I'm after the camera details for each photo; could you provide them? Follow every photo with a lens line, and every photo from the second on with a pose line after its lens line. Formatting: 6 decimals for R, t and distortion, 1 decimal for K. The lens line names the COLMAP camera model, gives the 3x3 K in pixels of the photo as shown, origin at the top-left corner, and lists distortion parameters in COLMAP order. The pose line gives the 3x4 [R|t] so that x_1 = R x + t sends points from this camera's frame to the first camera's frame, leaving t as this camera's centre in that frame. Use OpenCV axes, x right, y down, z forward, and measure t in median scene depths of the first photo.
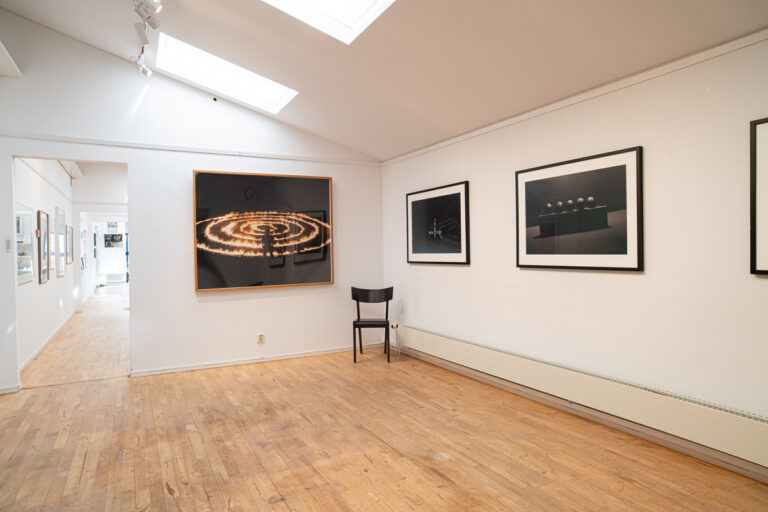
lens RADIAL K [[476.4, 0, 384.0], [0, 476.4, 256.0], [0, 0, 1]] dist [-0.083511, 0.085397]
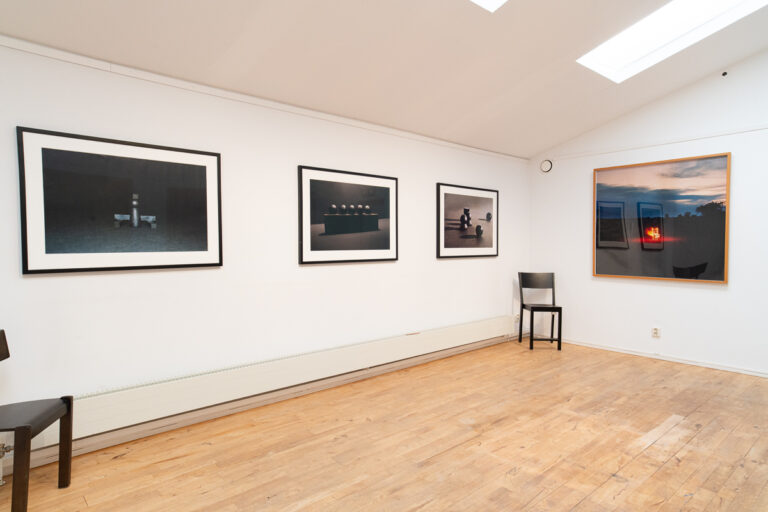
lens RADIAL K [[462.9, 0, 384.0], [0, 462.9, 256.0], [0, 0, 1]] dist [0.031125, 0.024068]
pose [[-0.242772, -0.012741, 0.970000, -0.777939], [0.018953, 0.999661, 0.017875, -0.007970], [-0.969898, 0.022724, -0.242448, 1.212330]]
